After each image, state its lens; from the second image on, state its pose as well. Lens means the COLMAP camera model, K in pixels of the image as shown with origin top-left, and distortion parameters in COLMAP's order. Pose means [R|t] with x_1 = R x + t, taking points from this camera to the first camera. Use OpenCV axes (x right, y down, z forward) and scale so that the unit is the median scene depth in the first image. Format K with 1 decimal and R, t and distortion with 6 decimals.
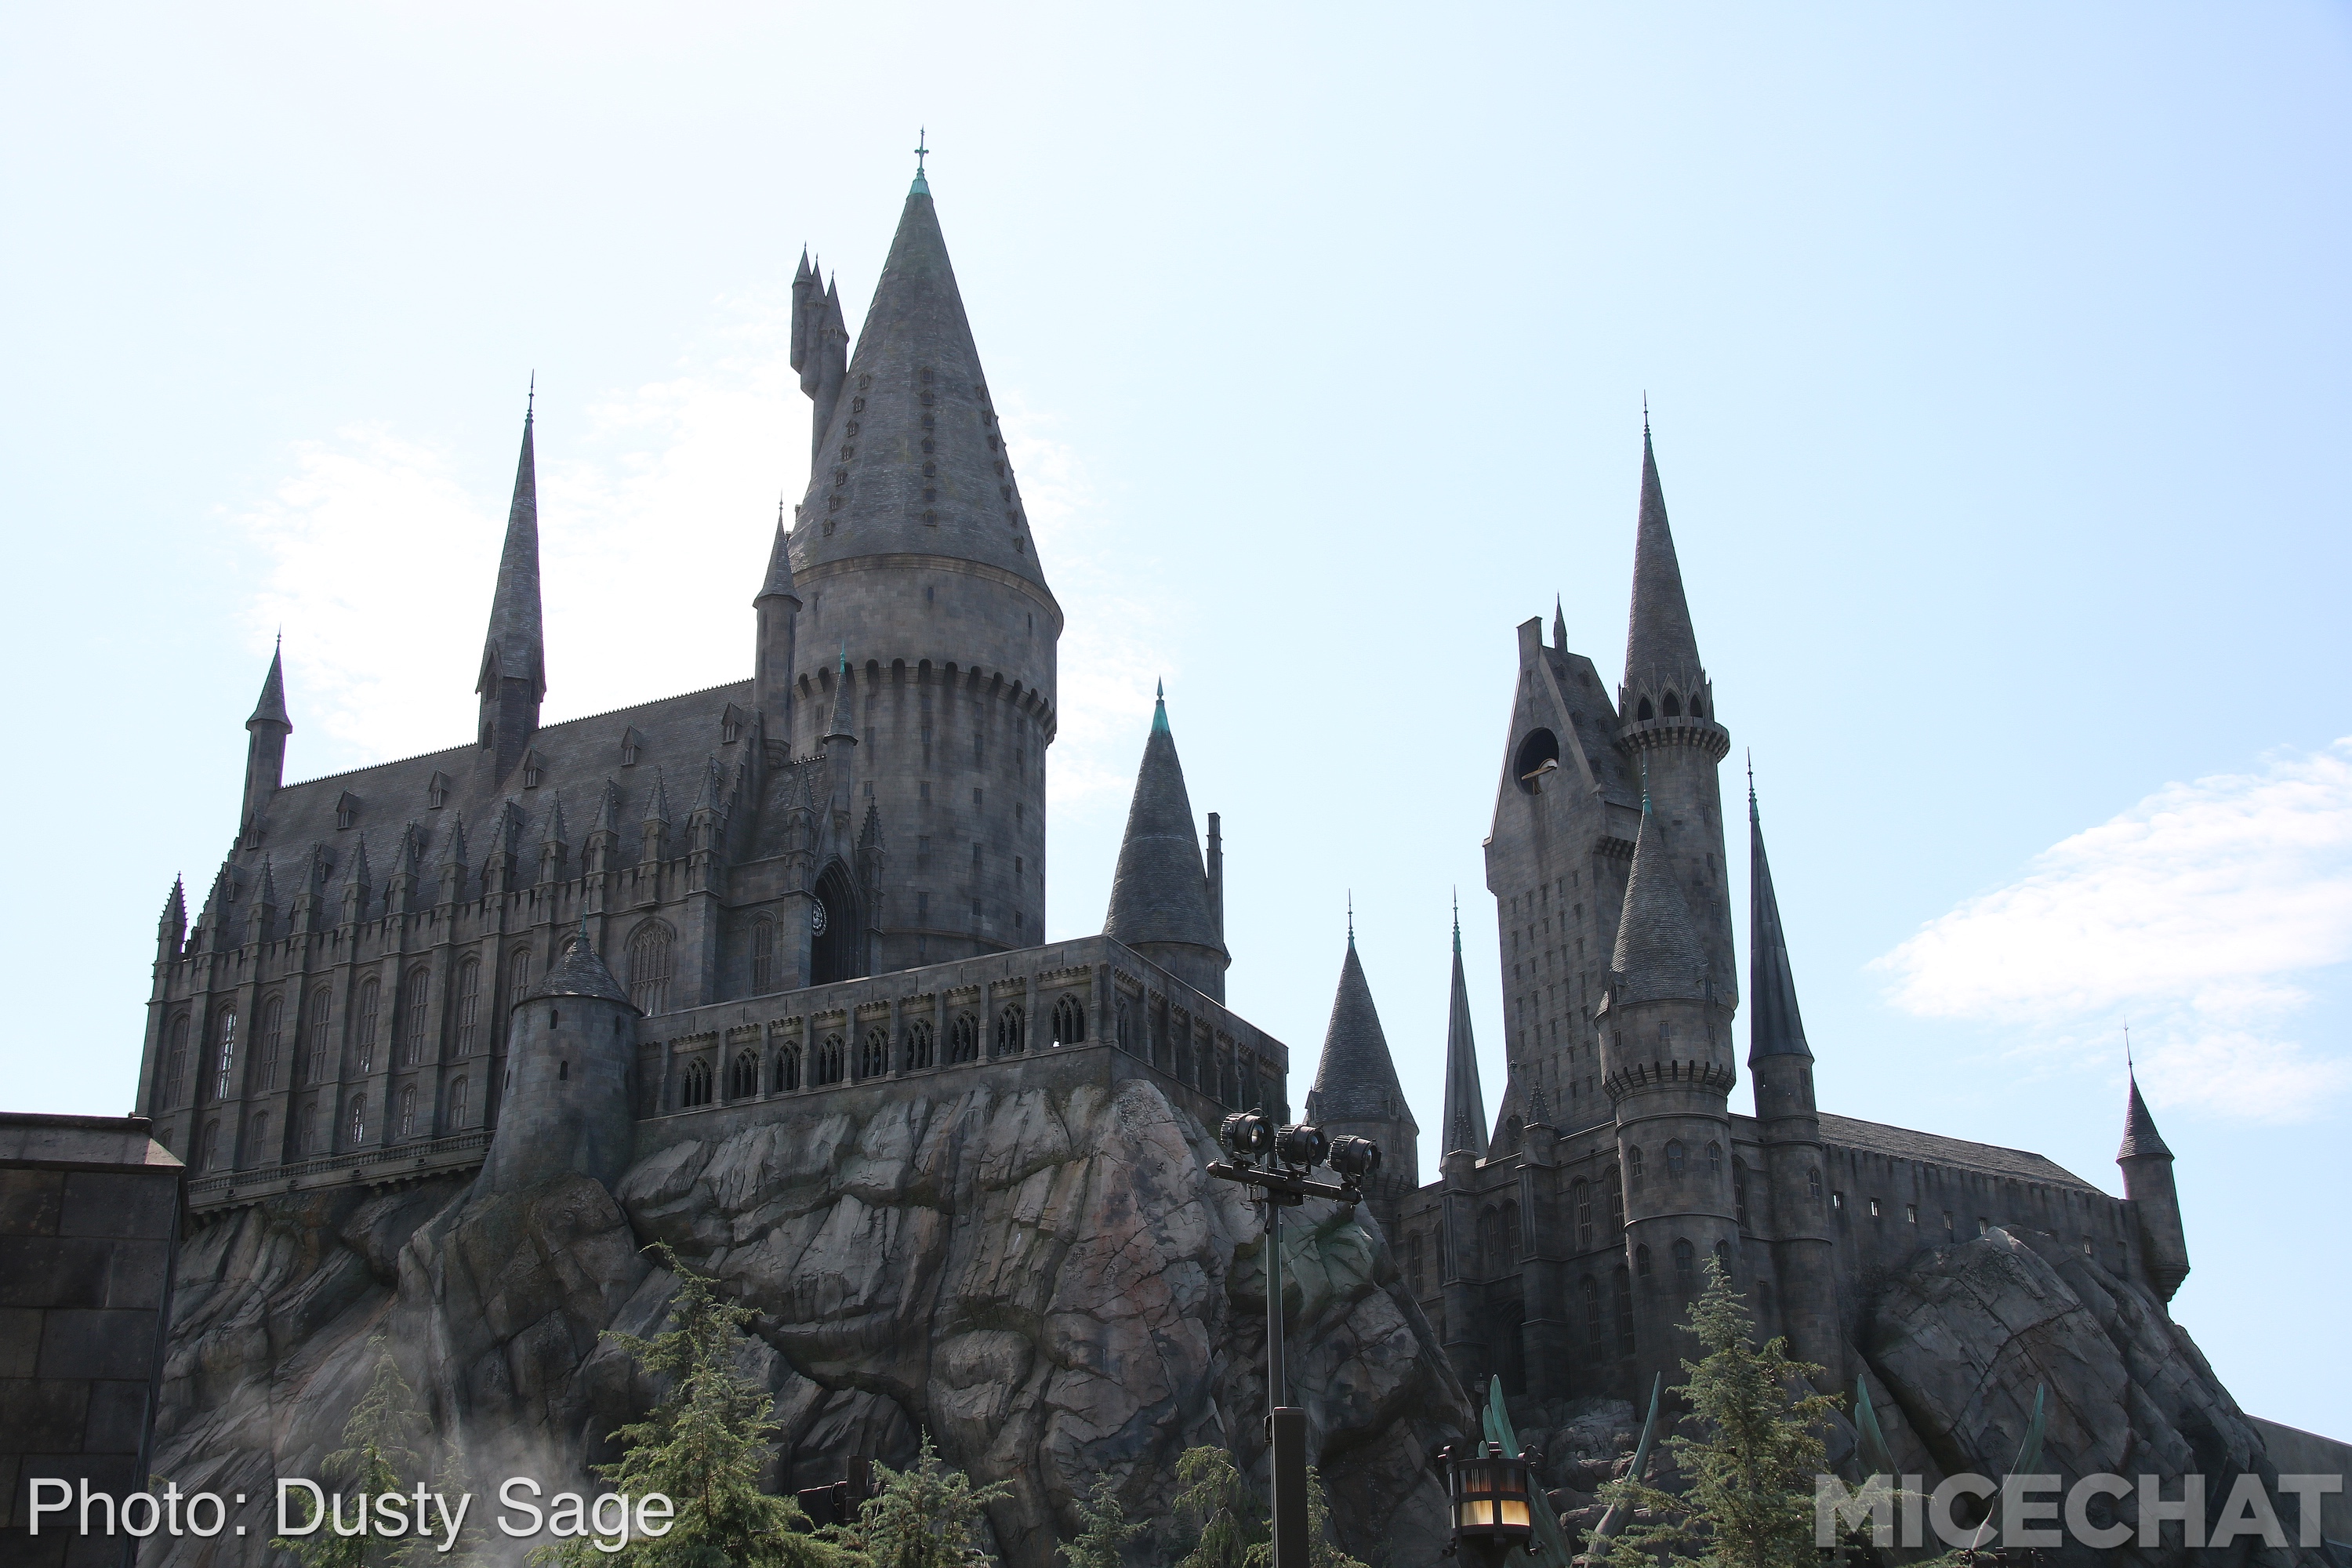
lens RADIAL K [[2080.3, 0, 1166.2], [0, 2080.3, 782.1], [0, 0, 1]] dist [-0.013347, -0.008756]
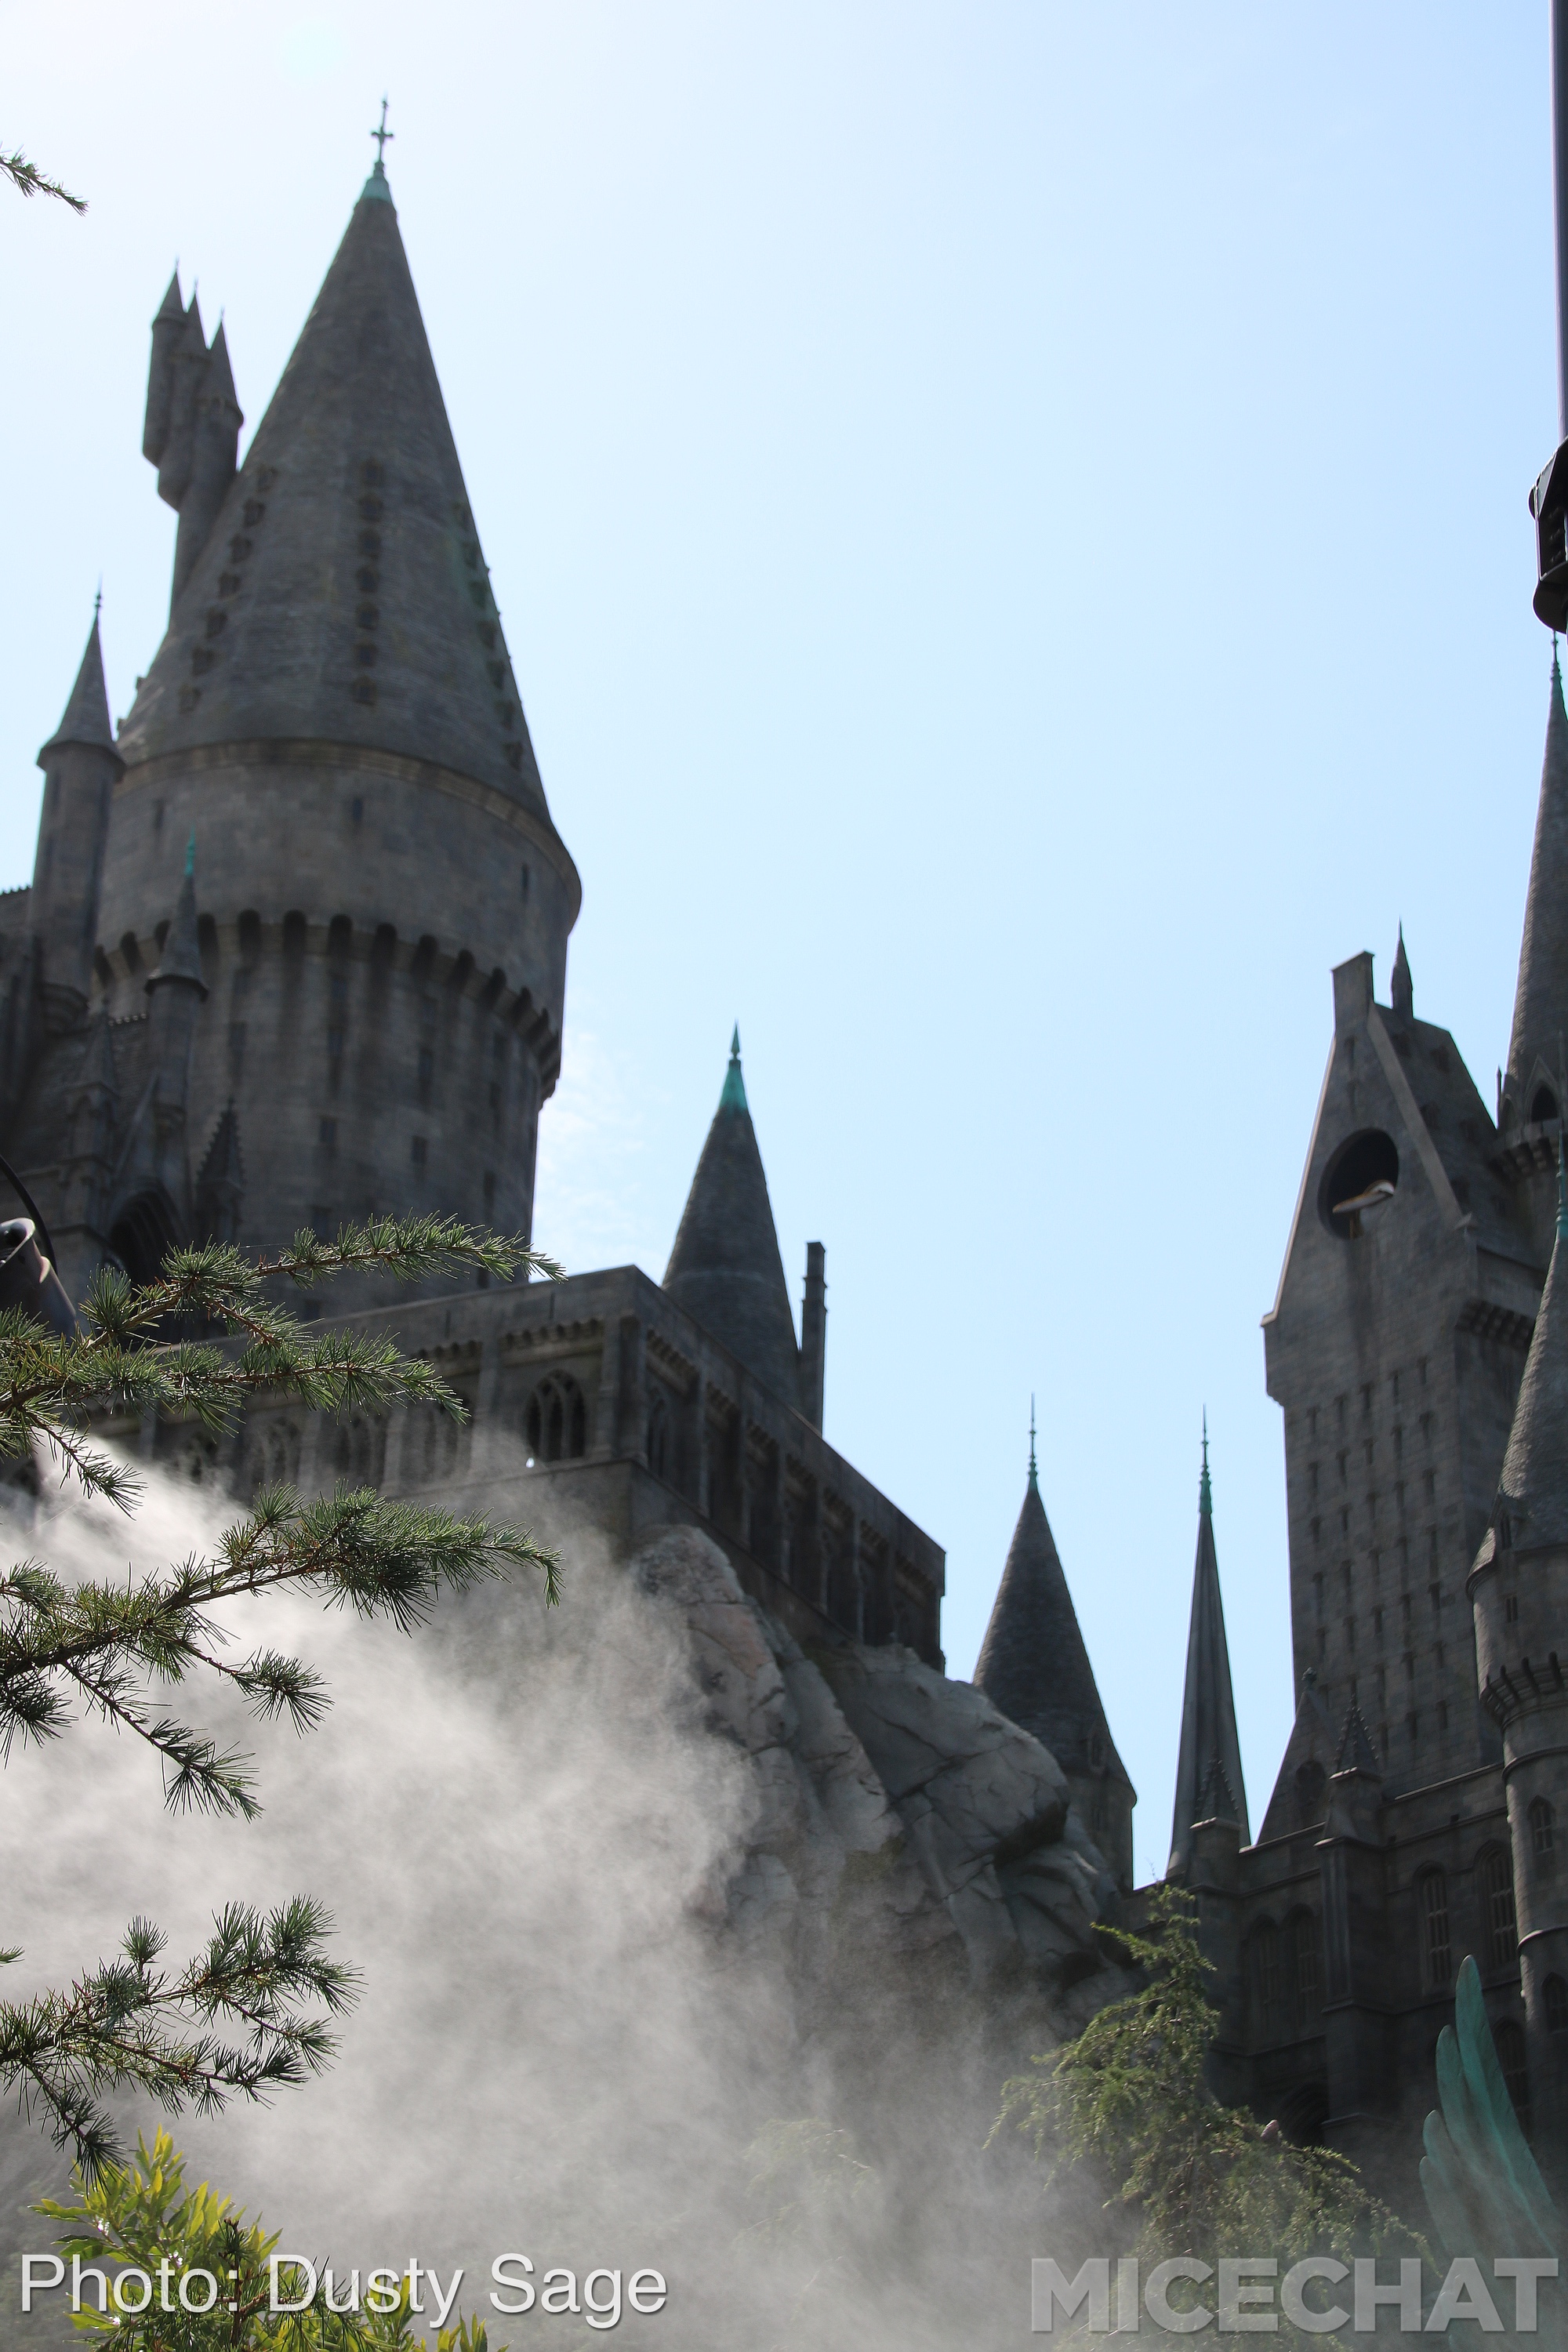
lens RADIAL K [[3170.3, 0, 809.6], [0, 3170.3, 1179.4], [0, 0, 1]] dist [0.164463, 0.000000]
pose [[0.998340, 0.051781, 0.025225, -0.003343], [-0.050277, 0.997108, -0.056991, 0.057007], [-0.028103, 0.055628, 0.998056, 0.103848]]
